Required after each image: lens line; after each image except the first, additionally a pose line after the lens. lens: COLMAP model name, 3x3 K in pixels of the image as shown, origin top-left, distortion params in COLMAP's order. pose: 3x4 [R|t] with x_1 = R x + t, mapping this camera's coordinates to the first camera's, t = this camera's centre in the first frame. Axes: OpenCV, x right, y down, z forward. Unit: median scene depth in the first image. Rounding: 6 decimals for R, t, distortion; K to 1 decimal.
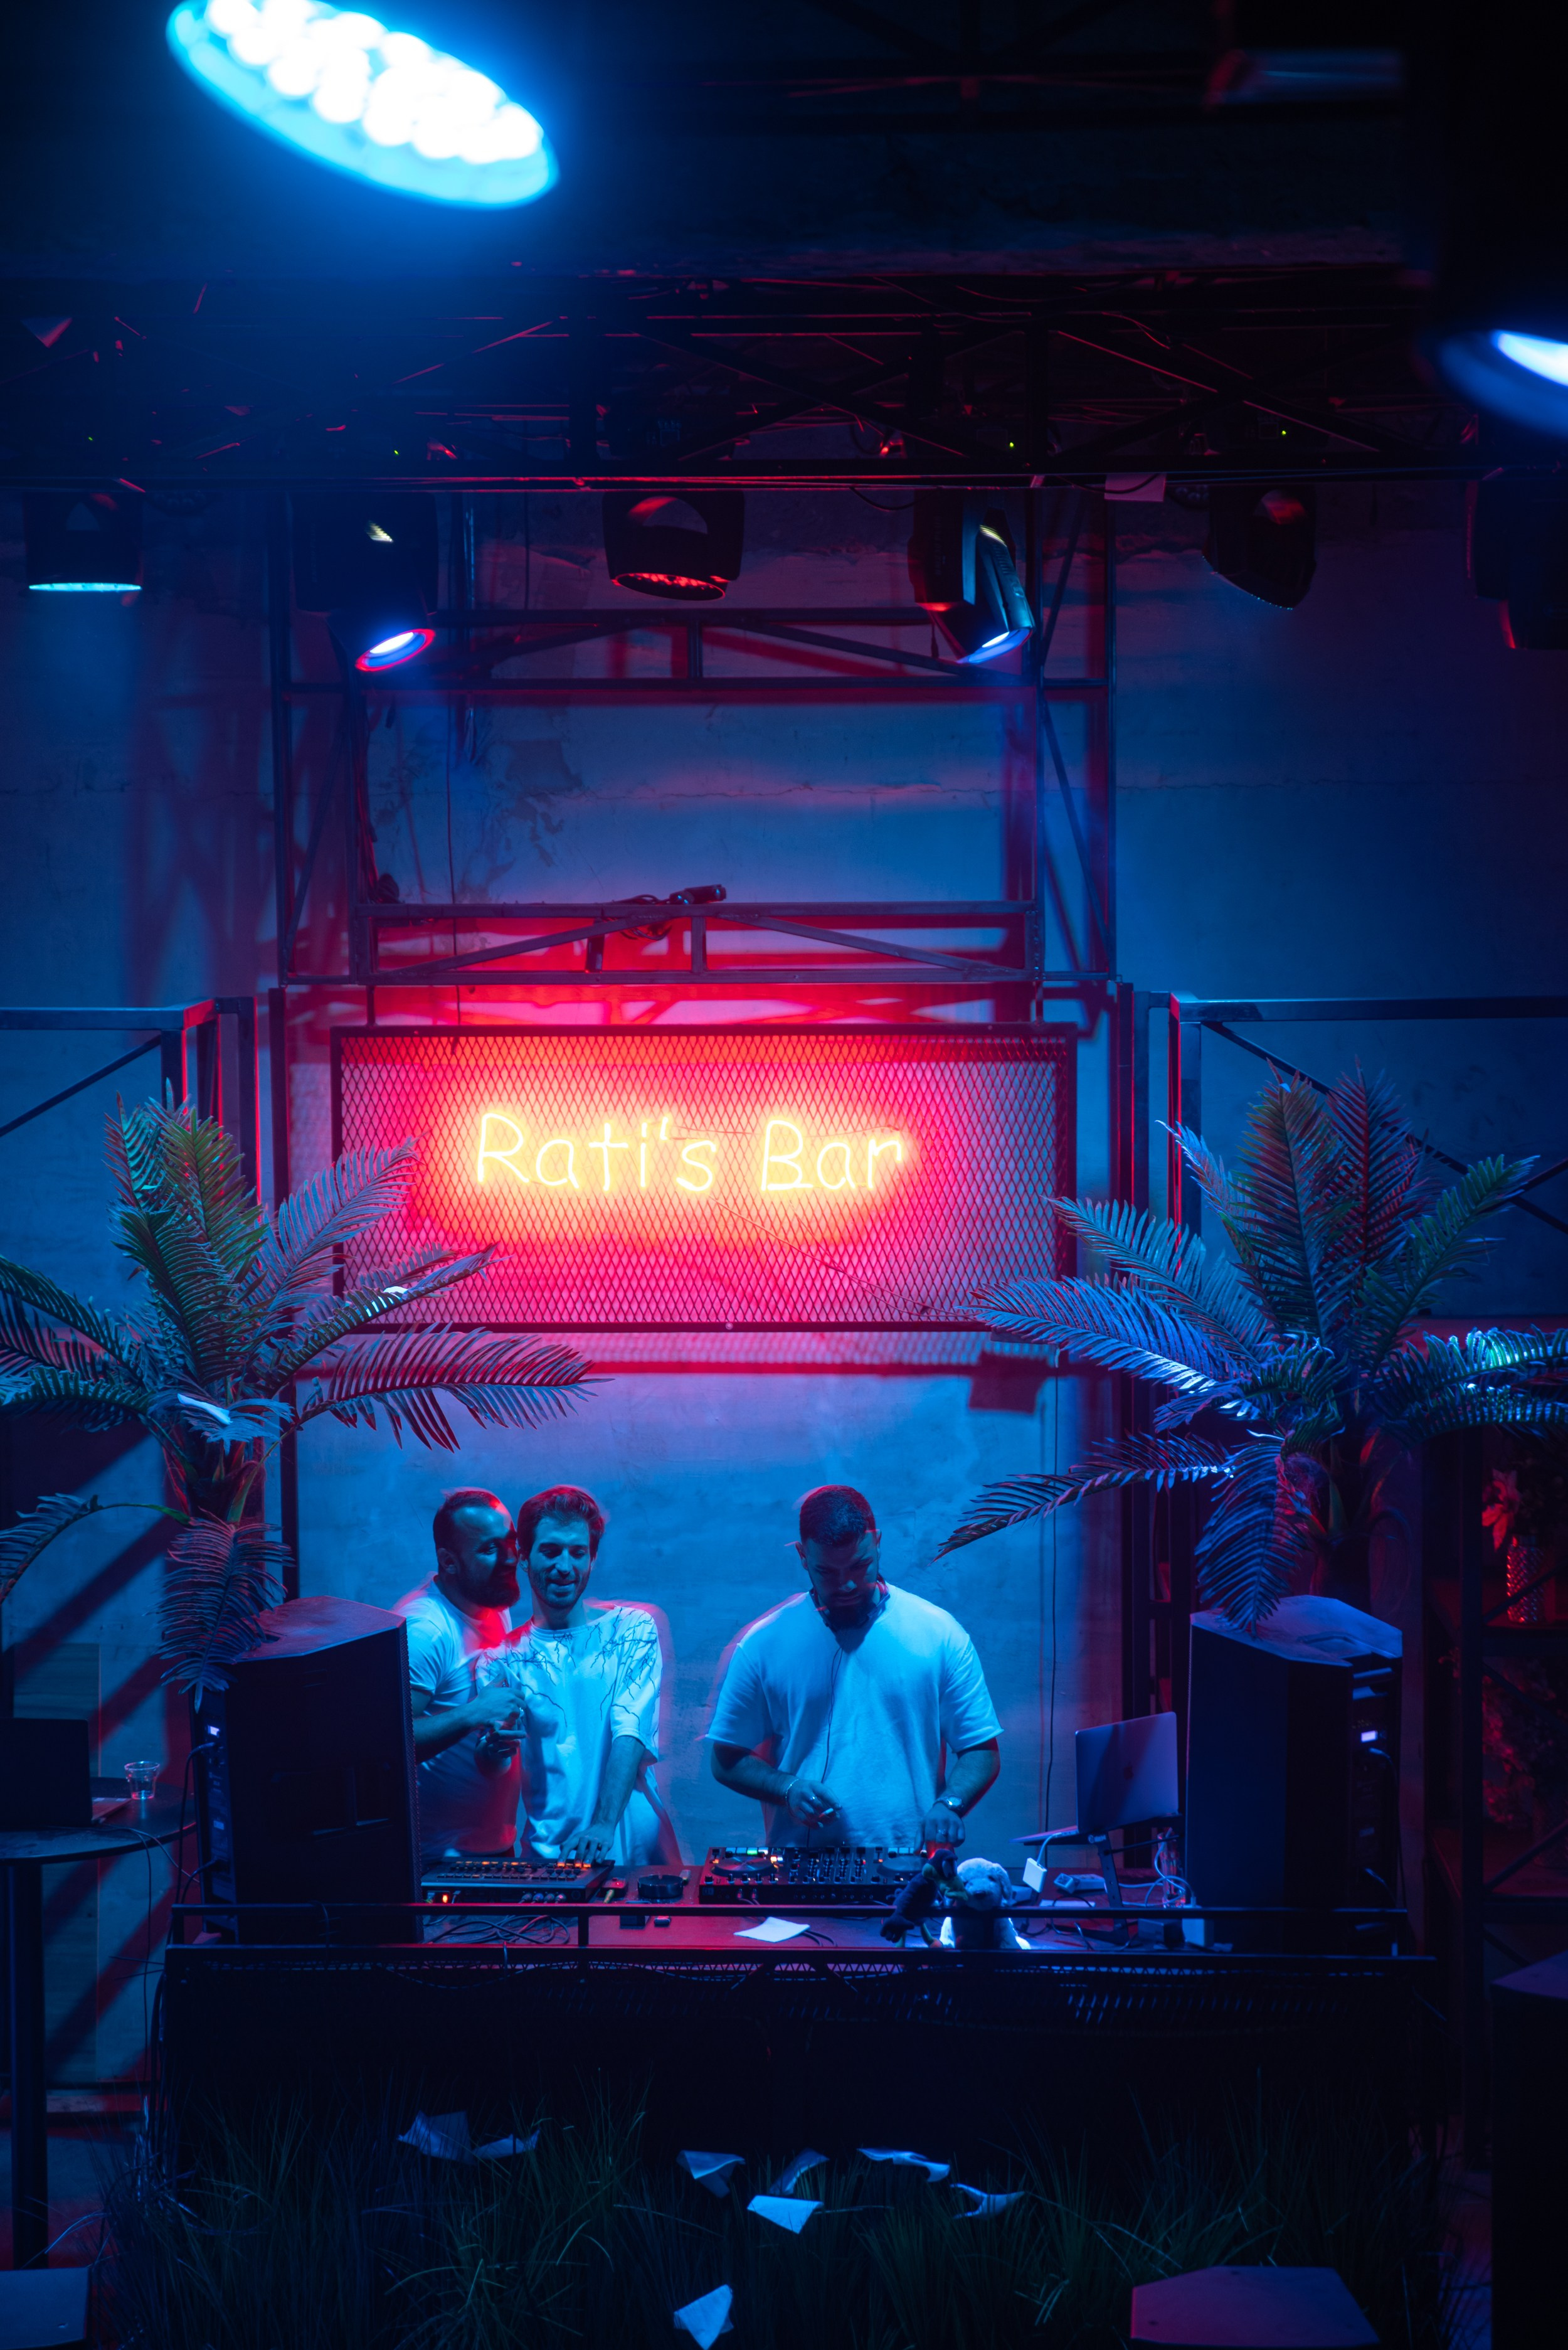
lens RADIAL K [[4578.9, 0, 784.0], [0, 4578.9, 1175.0], [0, 0, 1]] dist [0.295298, 0.033186]
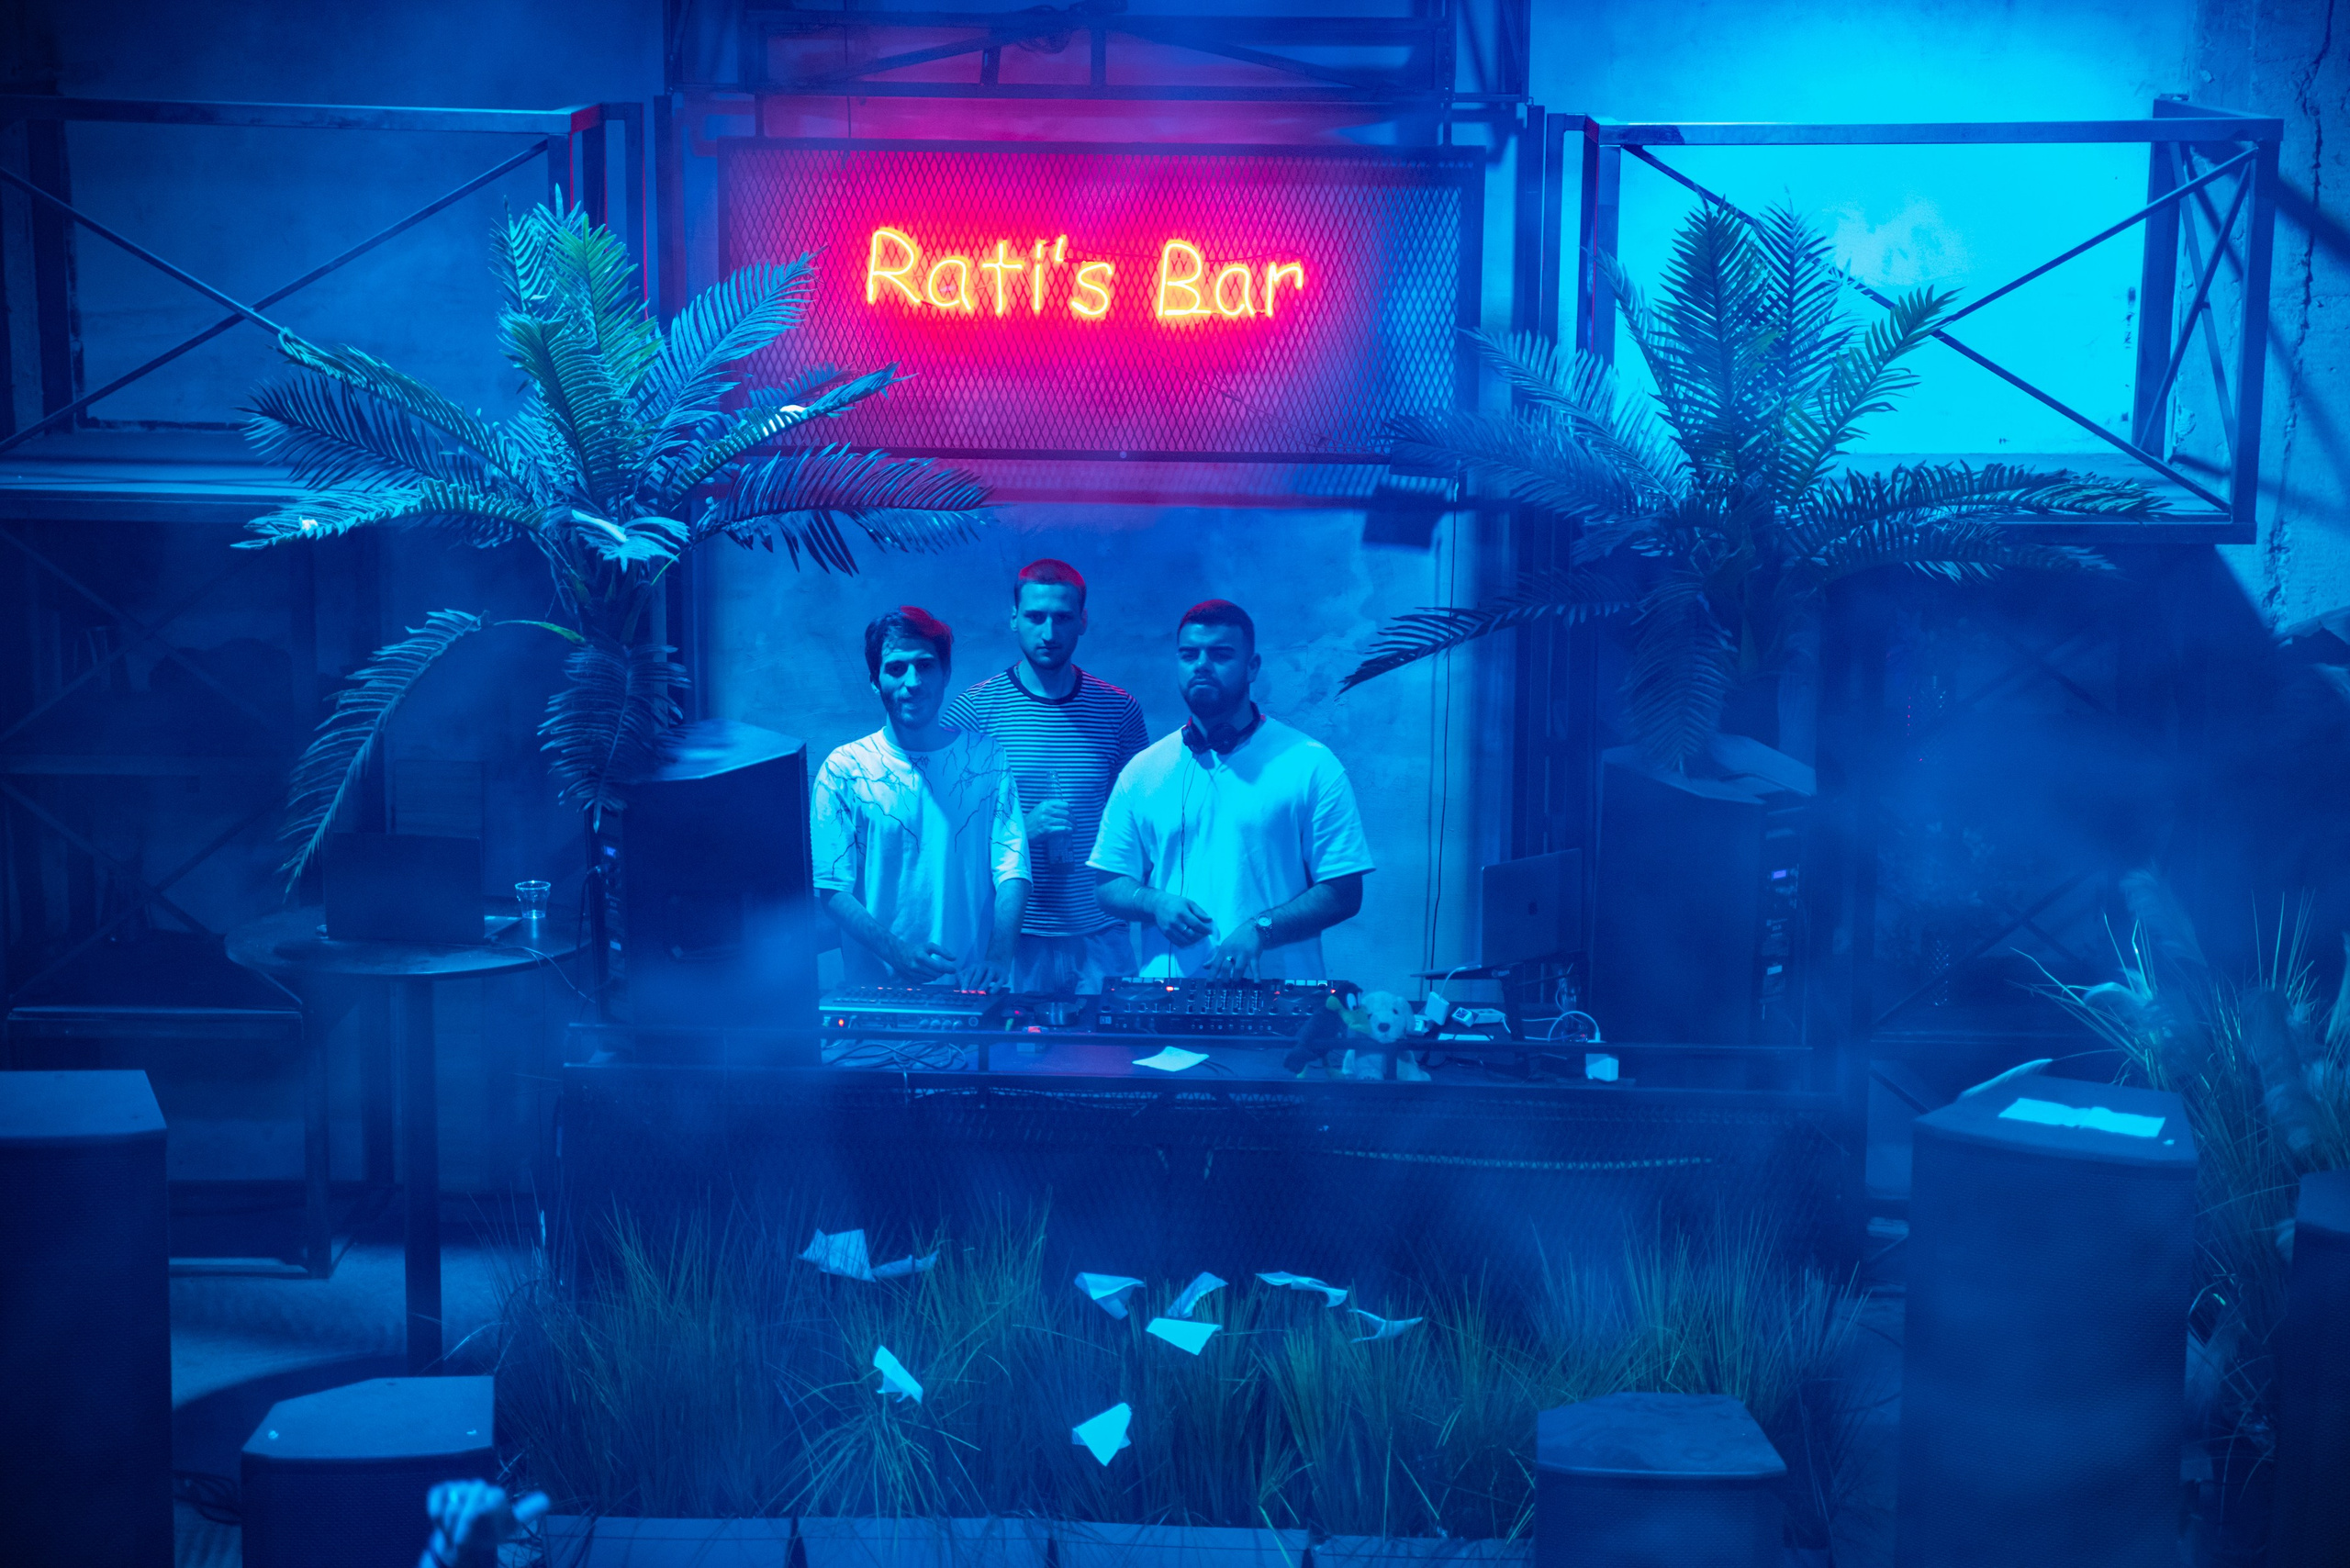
lens RADIAL K [[4579.6, 0, 1169.7], [0, 4579.6, 720.5], [0, 0, 1]] dist [0.295298, 0.033186]
pose [[0.999824, 0.015316, 0.010841, -0.013983], [-0.016214, 0.995960, 0.088318, 0.003379], [-0.009444, -0.088478, 0.996033, 0.020613]]
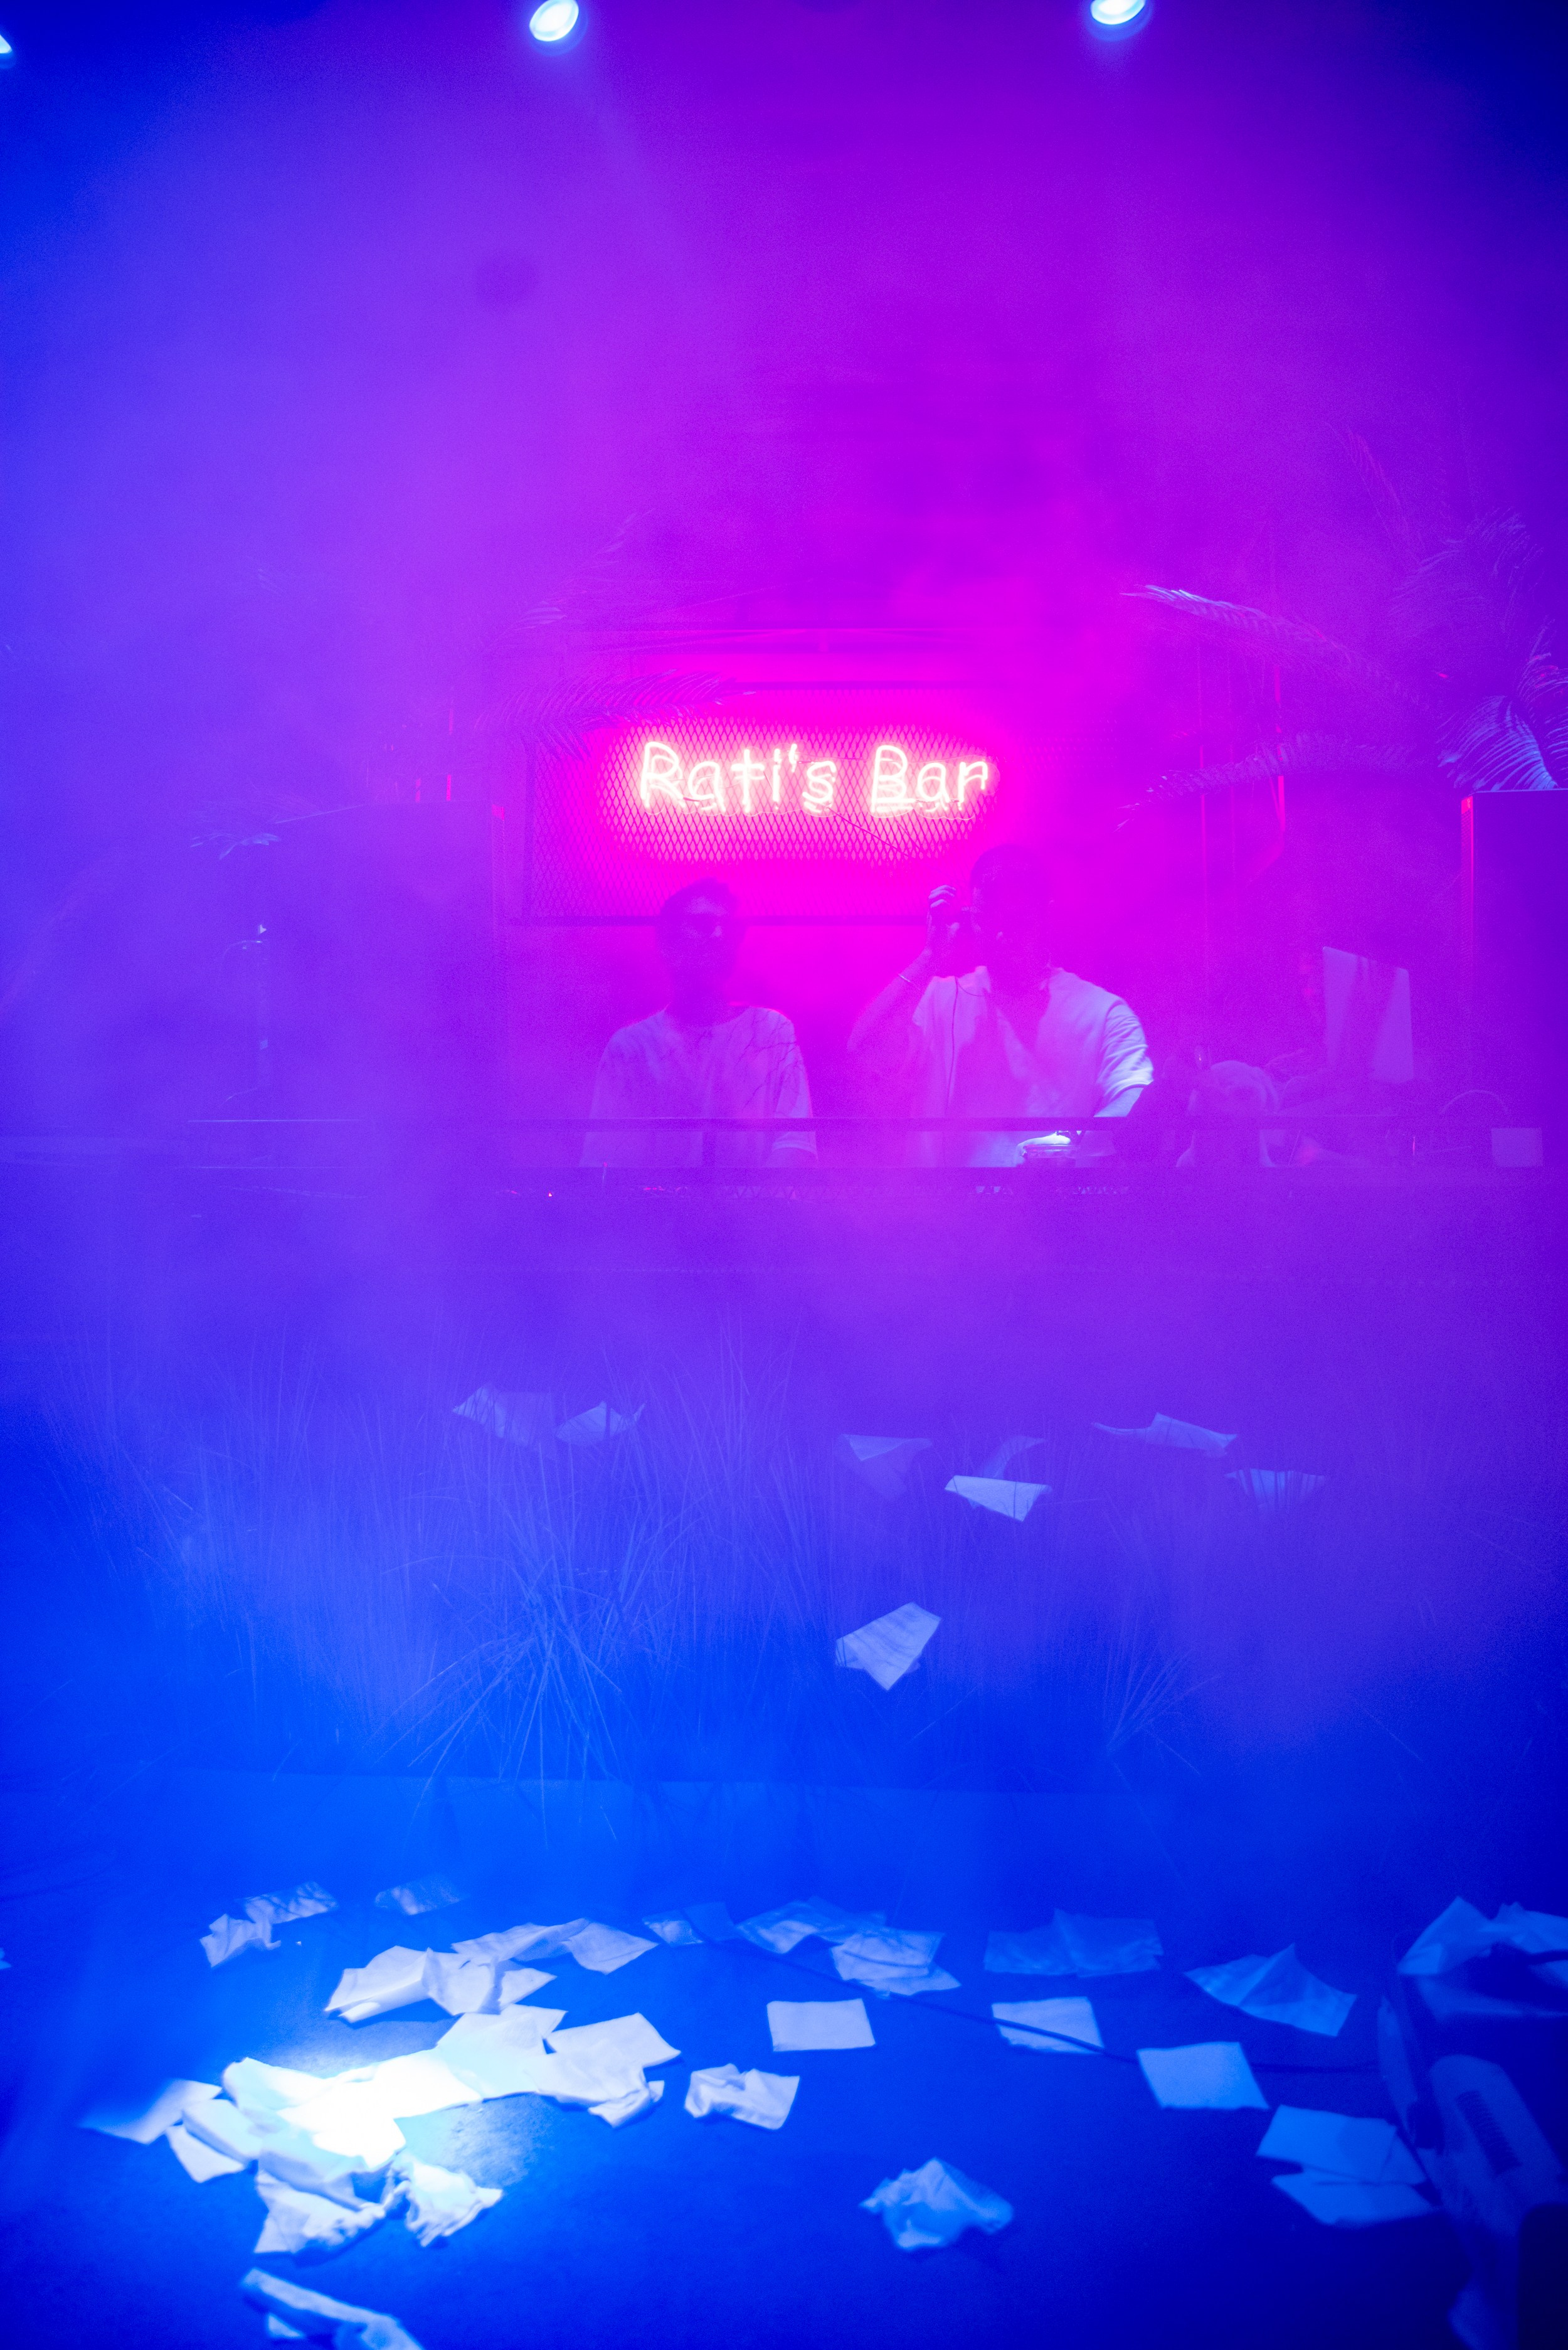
lens RADIAL K [[1689.4, 0, 784.0], [0, 1689.4, 1175.0], [0, 0, 1]] dist [-0.123793, 0.001151]
pose [[0.999857, 0.010804, -0.013015, -0.025527], [-0.012302, 0.992559, -0.121139, 0.185377], [0.011609, 0.121281, 0.992550, 0.674255]]
